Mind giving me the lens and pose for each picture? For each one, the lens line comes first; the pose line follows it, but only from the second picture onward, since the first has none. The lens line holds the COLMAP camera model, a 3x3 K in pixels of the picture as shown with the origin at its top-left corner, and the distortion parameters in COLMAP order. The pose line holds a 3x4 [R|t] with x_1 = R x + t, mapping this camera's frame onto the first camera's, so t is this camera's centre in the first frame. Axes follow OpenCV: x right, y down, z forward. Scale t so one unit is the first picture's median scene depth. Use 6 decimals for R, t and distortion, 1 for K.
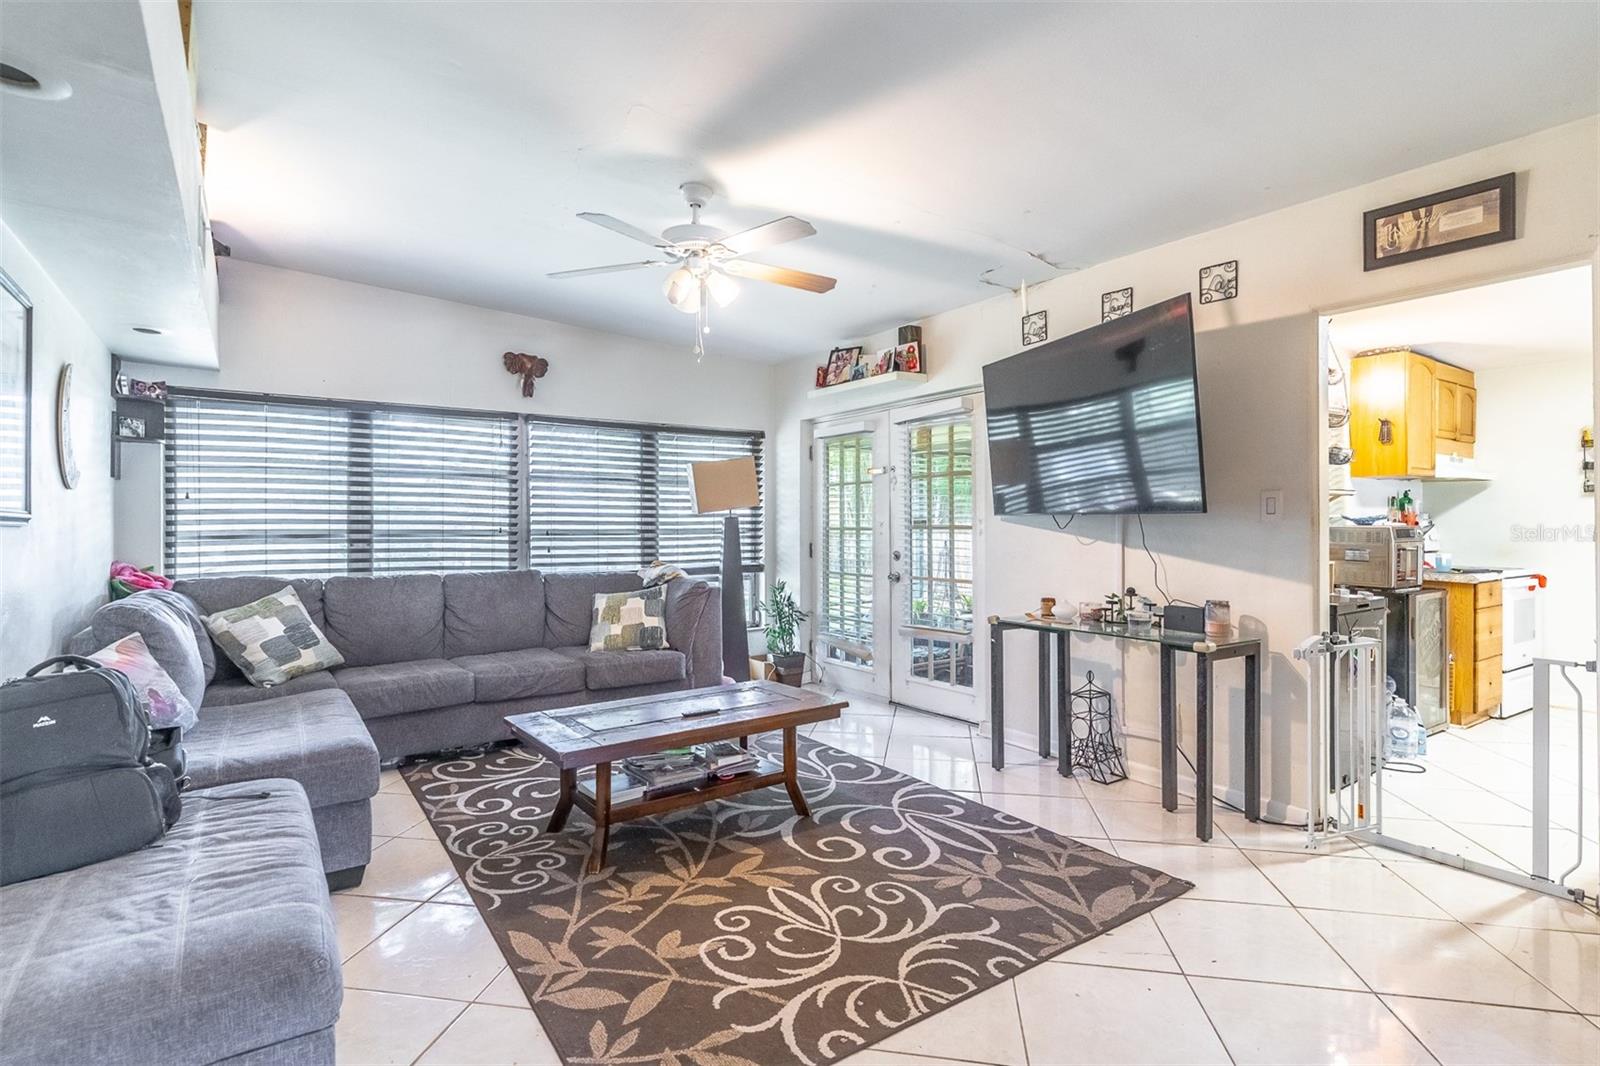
lens RADIAL K [[787.5, 0, 802.5], [0, 787.5, 521.7], [0, 0, 1]] dist [0.005871, 0.001985]
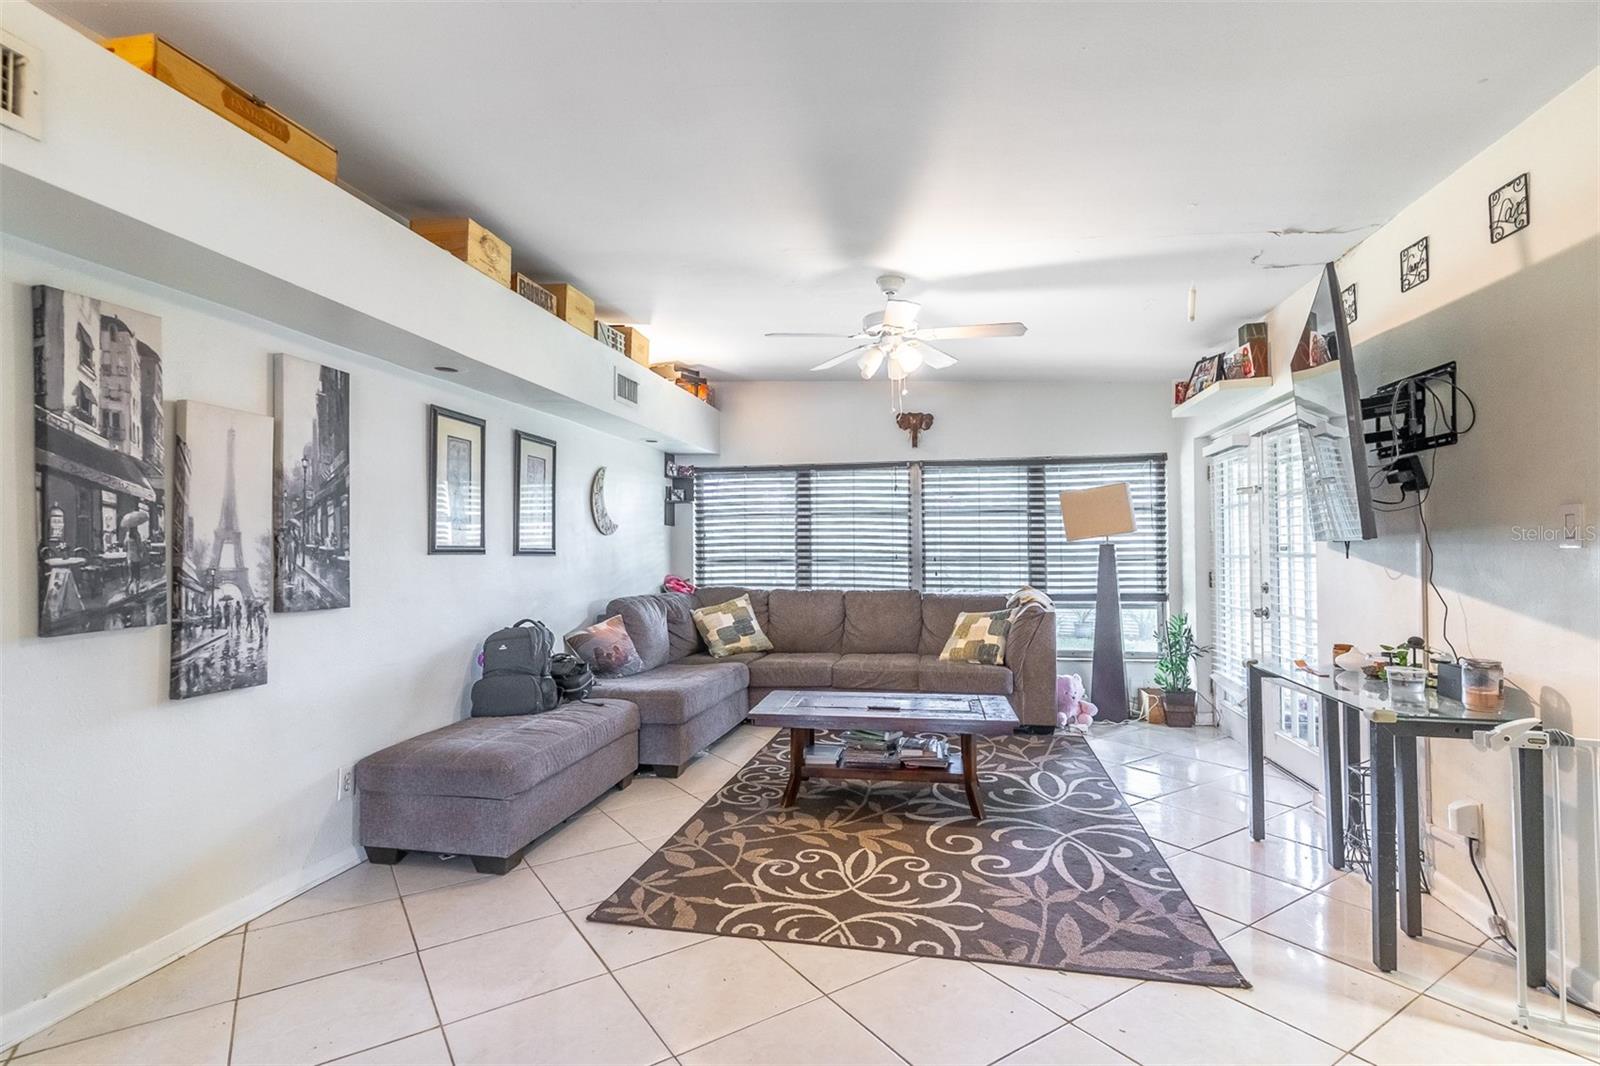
lens RADIAL K [[787.5, 0, 803.8], [0, 787.5, 535.7], [0, 0, 1]] dist [0.005871, 0.001985]
pose [[0.686955, -0.016610, -0.726510, 0.569058], [0.007535, 0.999848, -0.015735, -0.005460], [0.726661, 0.005335, 0.686976, 0.056383]]
